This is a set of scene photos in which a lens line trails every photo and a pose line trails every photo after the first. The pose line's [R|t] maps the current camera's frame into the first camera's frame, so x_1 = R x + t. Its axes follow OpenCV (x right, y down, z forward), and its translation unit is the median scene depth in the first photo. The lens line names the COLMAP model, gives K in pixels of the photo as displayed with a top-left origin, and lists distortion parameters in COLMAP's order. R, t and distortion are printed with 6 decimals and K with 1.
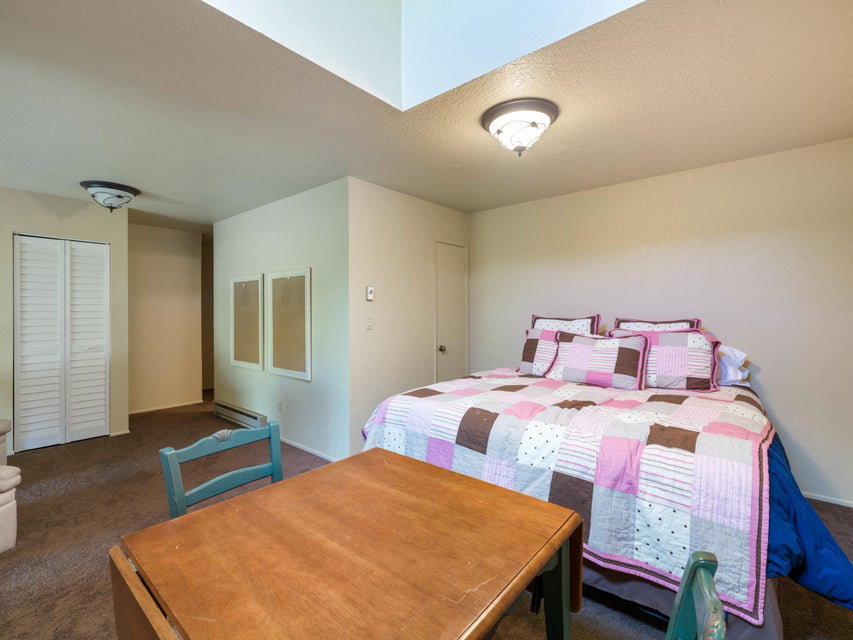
lens RADIAL K [[395.8, 0, 423.2], [0, 395.8, 308.1], [0, 0, 1]] dist [-0.000929, -0.000310]
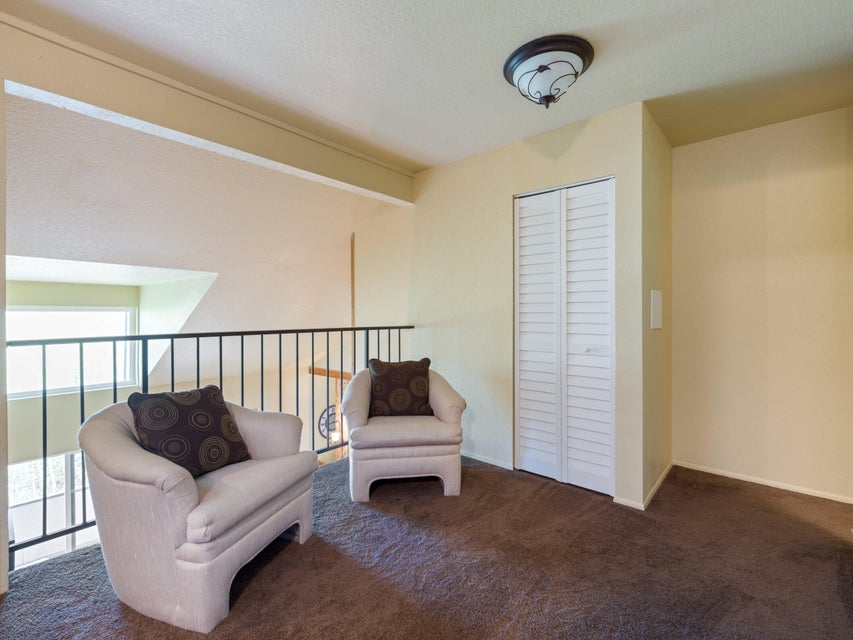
lens RADIAL K [[390.3, 0, 425.3], [0, 390.3, 313.5], [0, 0, 1]] dist [0.000291, 0.000290]
pose [[-0.023657, 0.012149, -0.999646, -0.229051], [0.010683, 0.999872, 0.011899, 0.036395], [0.999663, -0.010397, -0.023784, 0.819935]]
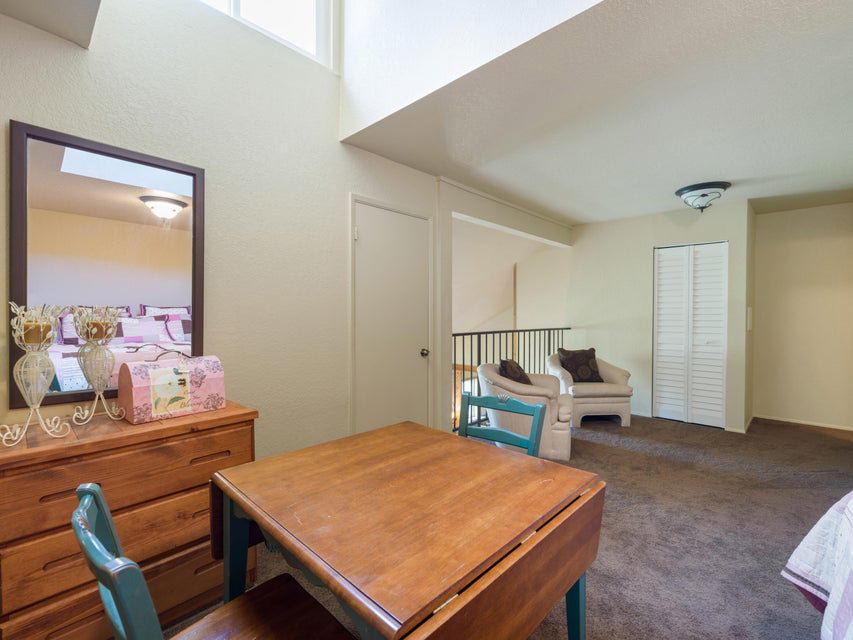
lens RADIAL K [[390.3, 0, 426.6], [0, 390.3, 319.2], [0, 0, 1]] dist [0.000750, 0.000458]
pose [[-0.061504, 0.016386, -0.997972, 0.285494], [0.003353, 0.999863, 0.016210, 0.020748], [0.998101, -0.002349, -0.061550, 0.327902]]
